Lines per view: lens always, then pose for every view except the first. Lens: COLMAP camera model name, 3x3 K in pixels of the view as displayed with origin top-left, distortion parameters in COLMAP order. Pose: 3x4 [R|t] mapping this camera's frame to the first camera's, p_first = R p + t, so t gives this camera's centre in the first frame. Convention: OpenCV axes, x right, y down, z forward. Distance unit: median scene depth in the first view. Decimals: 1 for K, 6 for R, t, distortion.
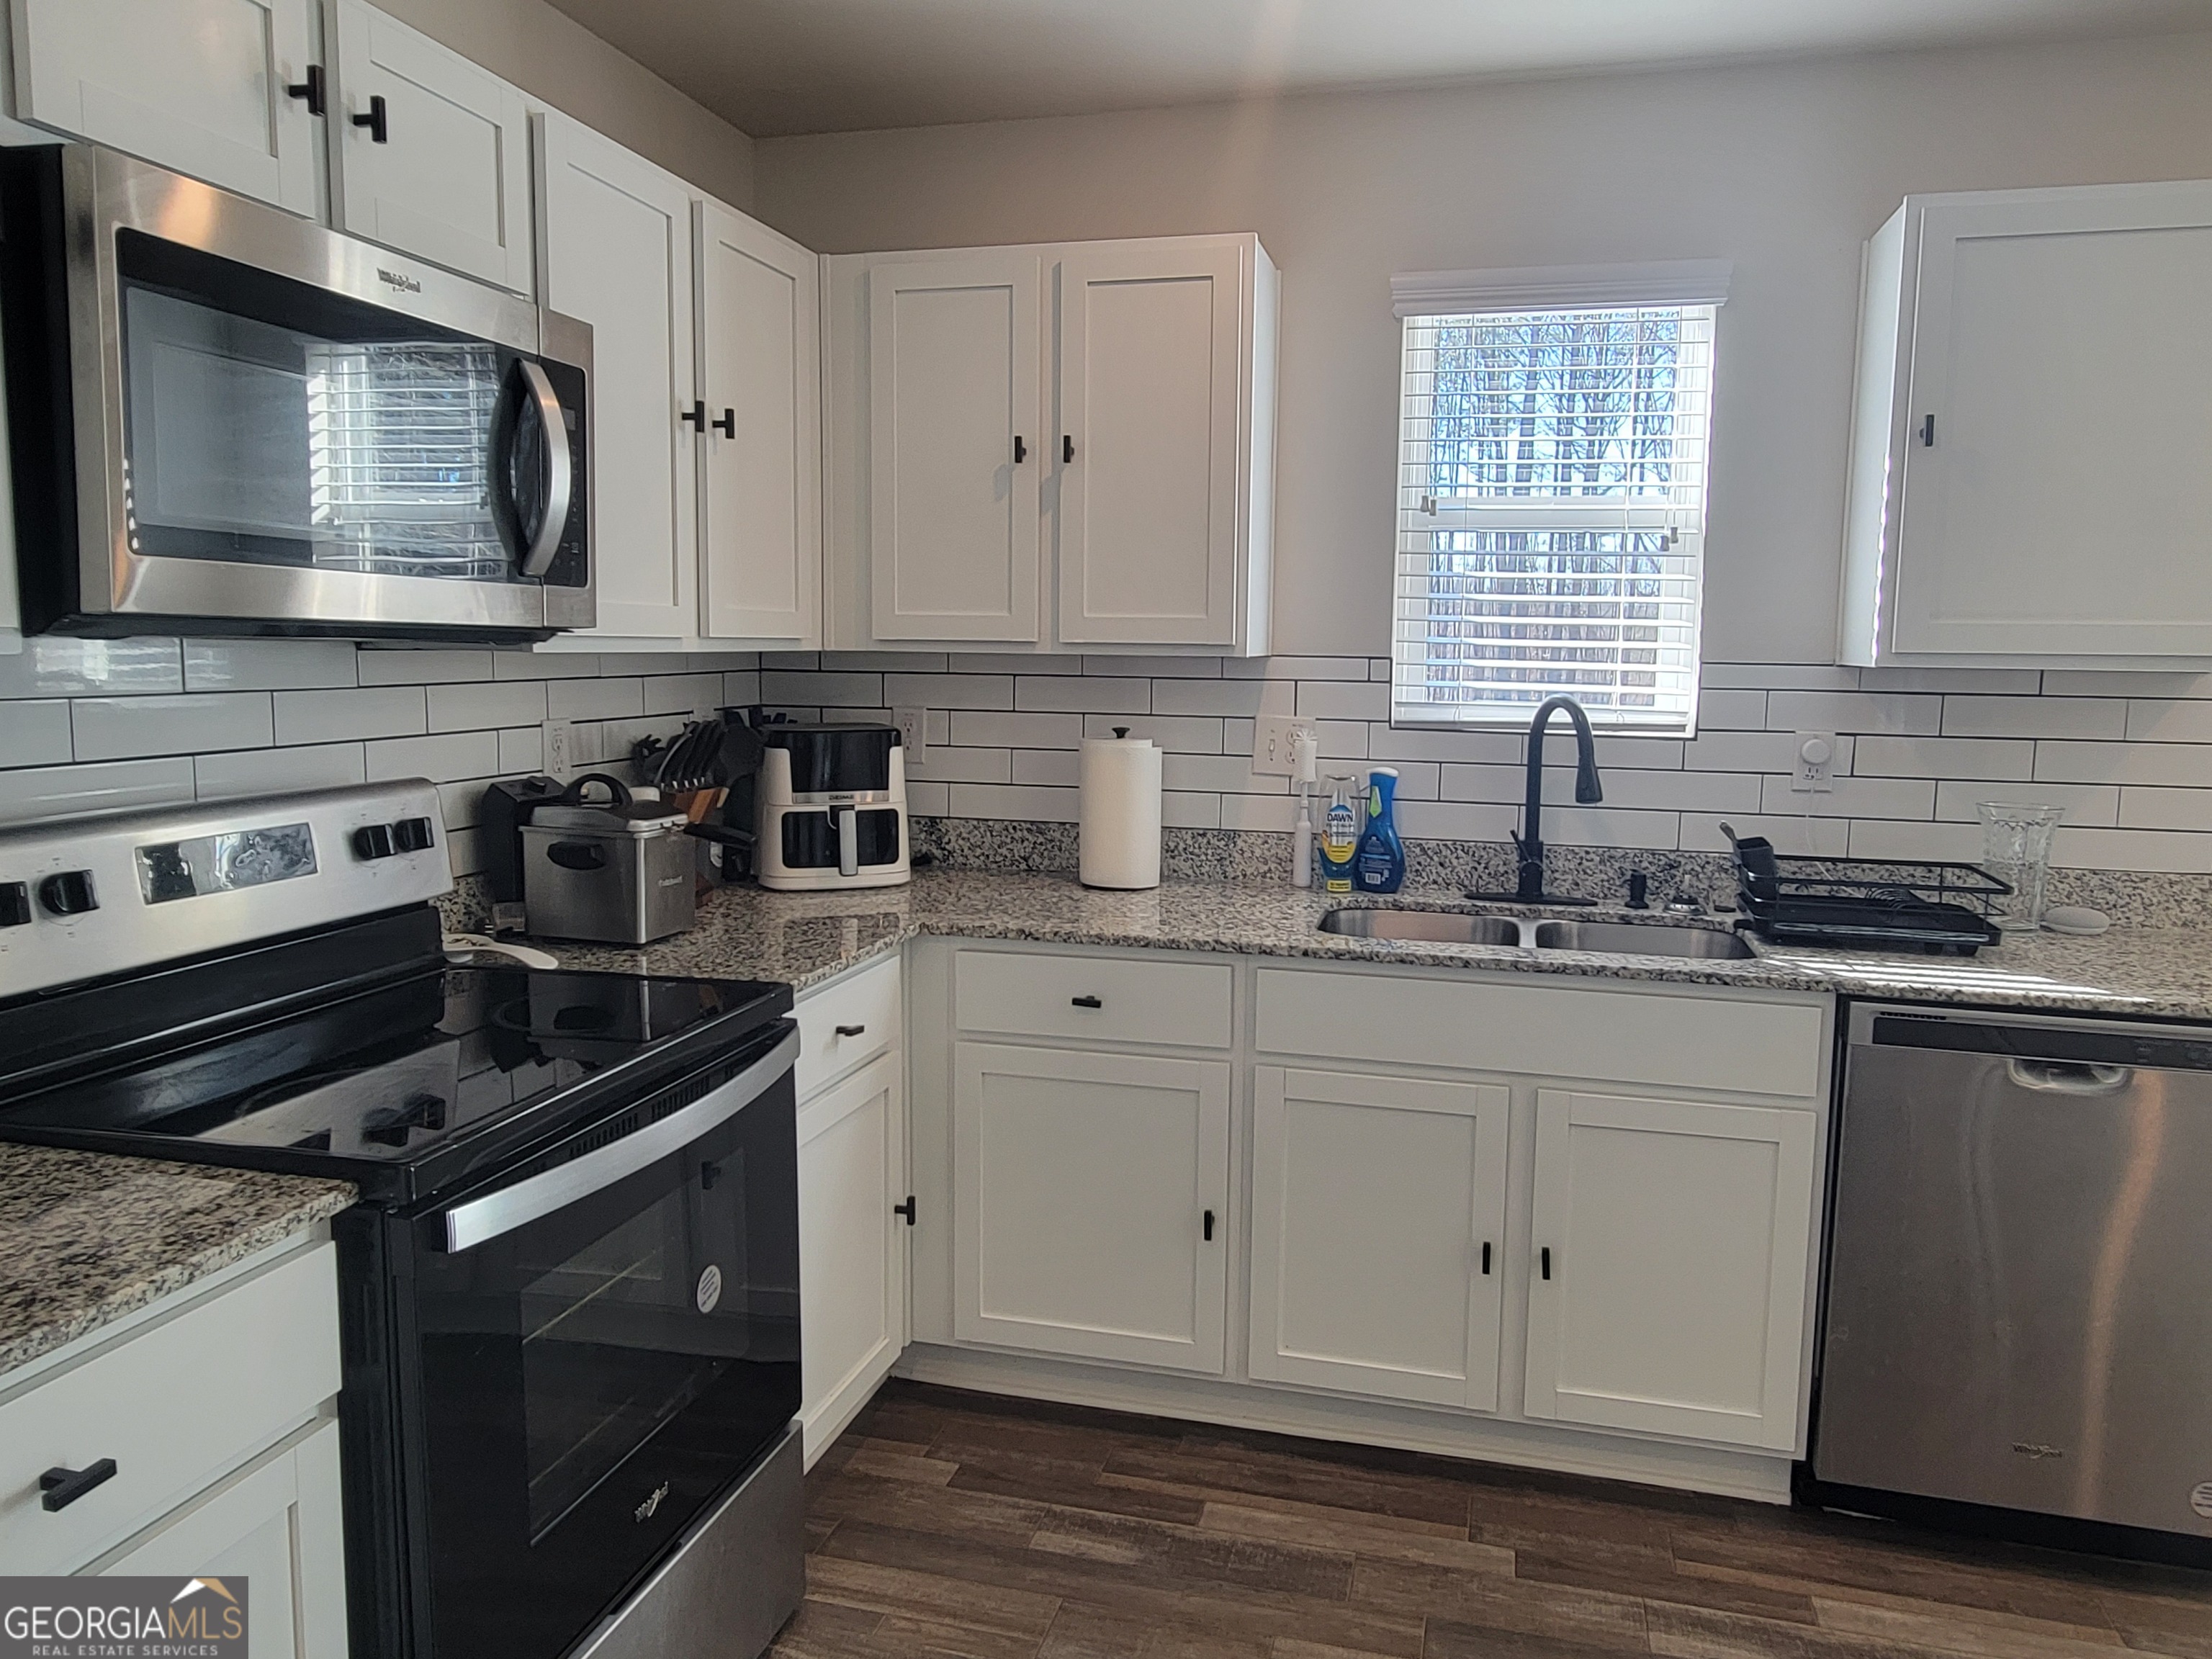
lens RADIAL K [[1506.5, 0, 1093.1], [0, 1506.5, 802.8], [0, 0, 1]] dist [0.013037, -0.000480]
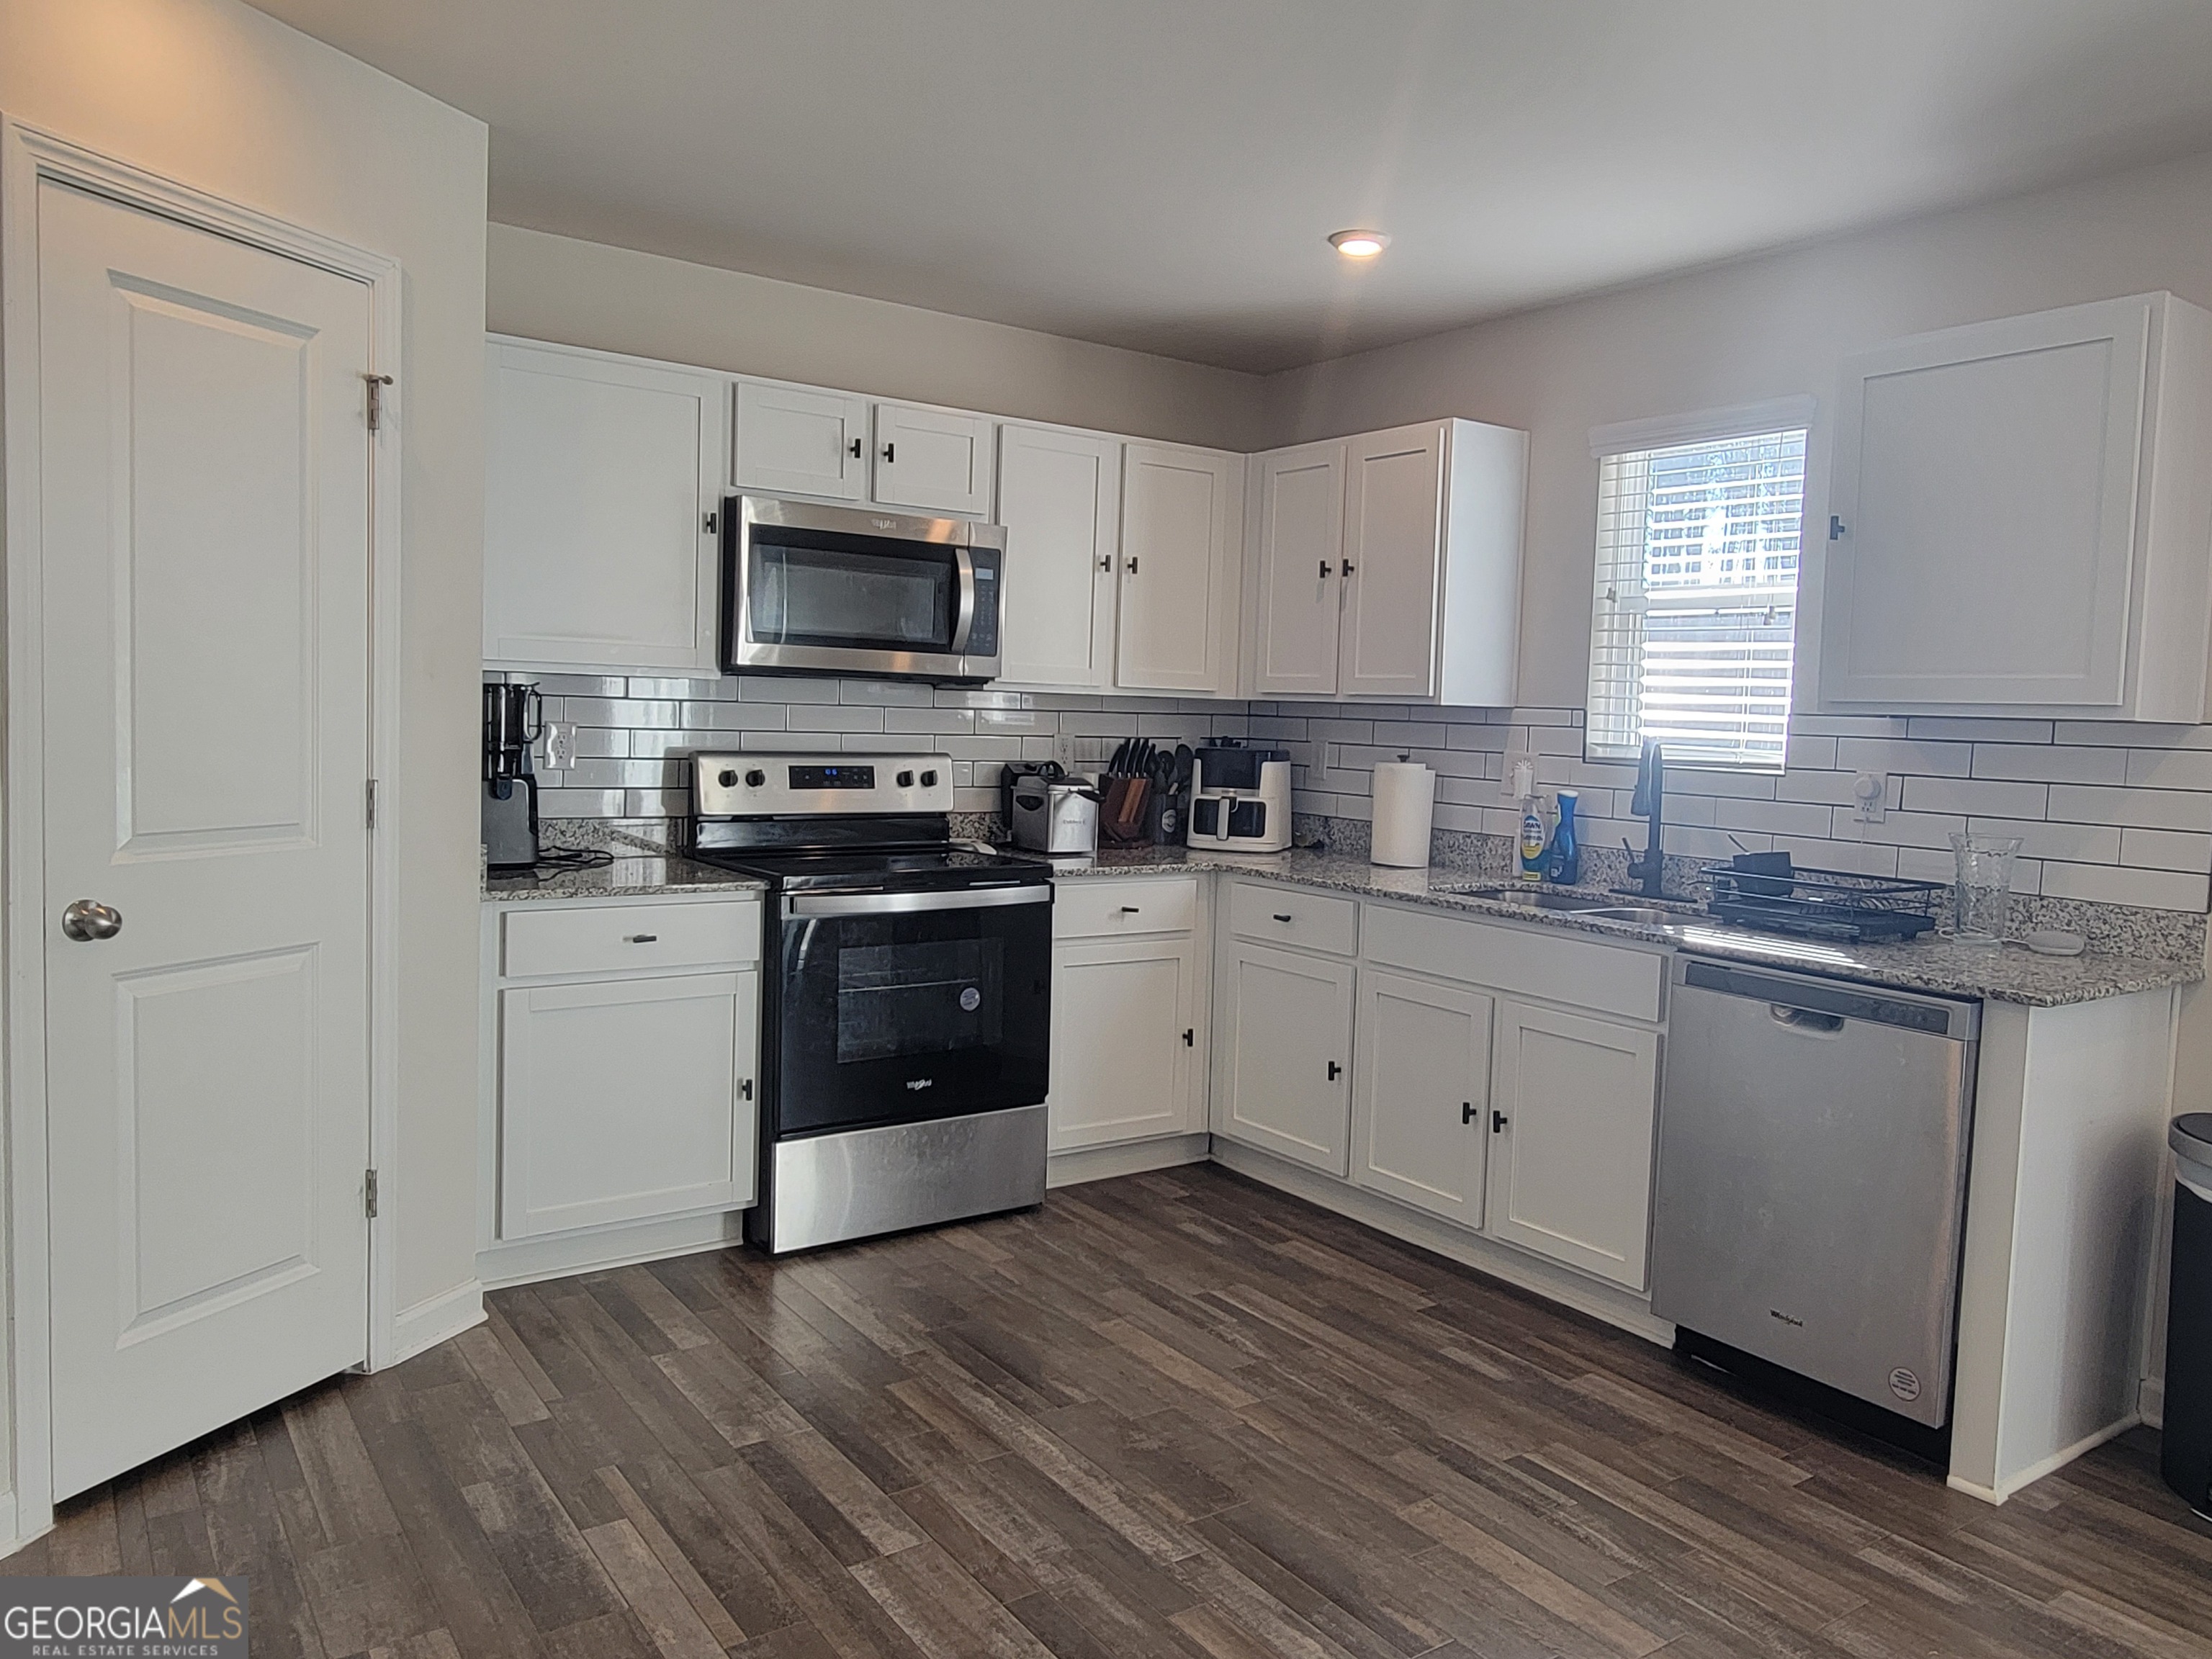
lens RADIAL K [[1506.5, 0, 1093.1], [0, 1506.5, 802.8], [0, 0, 1]] dist [0.013037, -0.000480]
pose [[0.758828, 0.052690, -0.649157, 0.804693], [-0.092854, 0.995293, -0.027756, 0.069317], [0.644638, 0.081338, 0.760148, -0.311484]]
